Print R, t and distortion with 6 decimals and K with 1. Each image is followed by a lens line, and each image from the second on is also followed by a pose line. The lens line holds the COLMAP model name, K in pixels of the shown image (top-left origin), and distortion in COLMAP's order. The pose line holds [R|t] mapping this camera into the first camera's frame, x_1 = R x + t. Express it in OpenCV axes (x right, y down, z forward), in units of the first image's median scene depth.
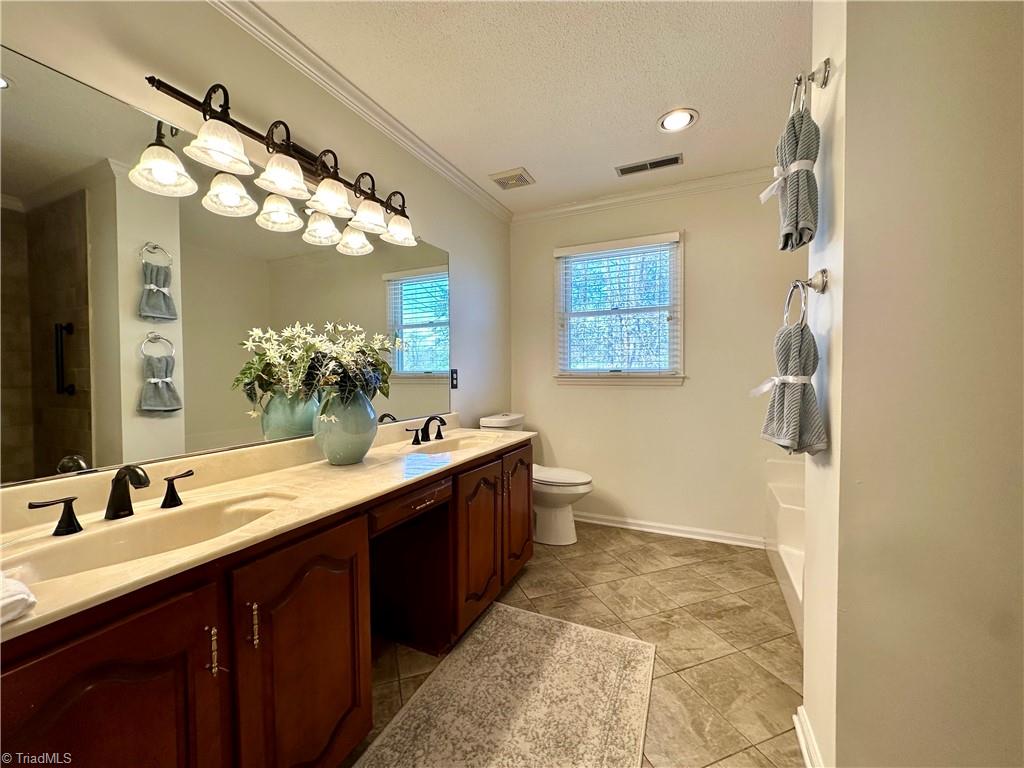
lens RADIAL K [[413.1, 0, 511.1], [0, 413.1, 383.0], [0, 0, 1]] dist [-0.007169, -0.000406]
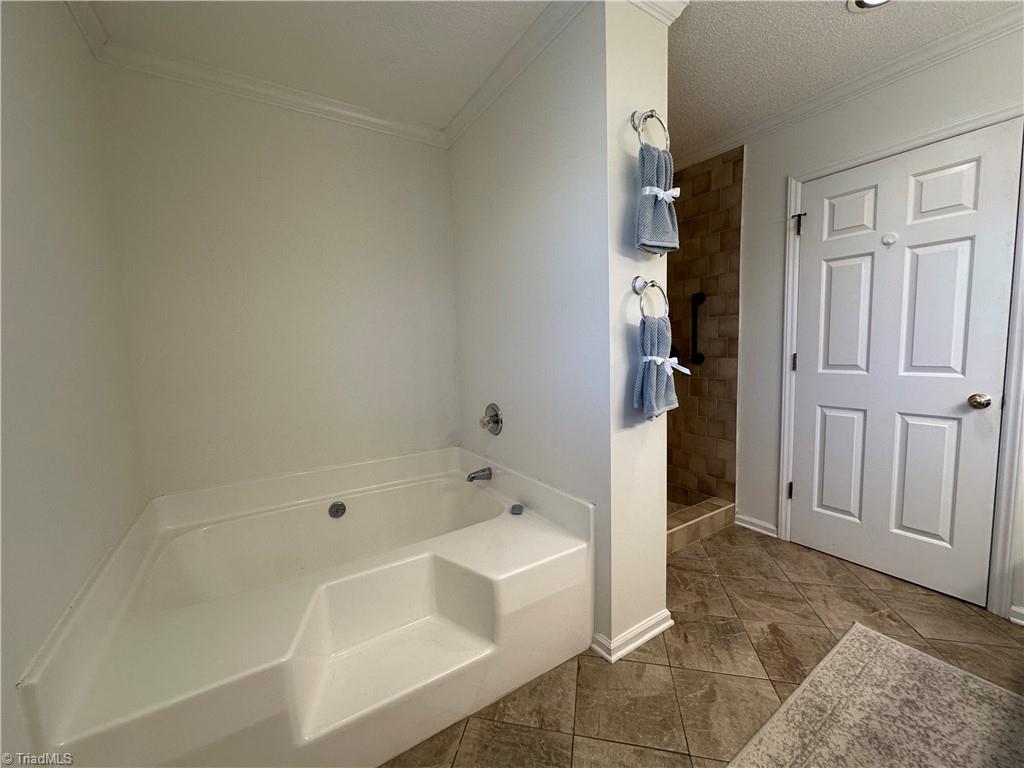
lens RADIAL K [[413.1, 0, 512.5], [0, 413.1, 384.5], [0, 0, 1]] dist [-0.007169, -0.000406]
pose [[-0.847244, -0.013340, 0.531036, 0.314214], [0.051305, 0.992956, 0.106798, -0.068679], [-0.528720, 0.117729, -0.840592, 1.889565]]
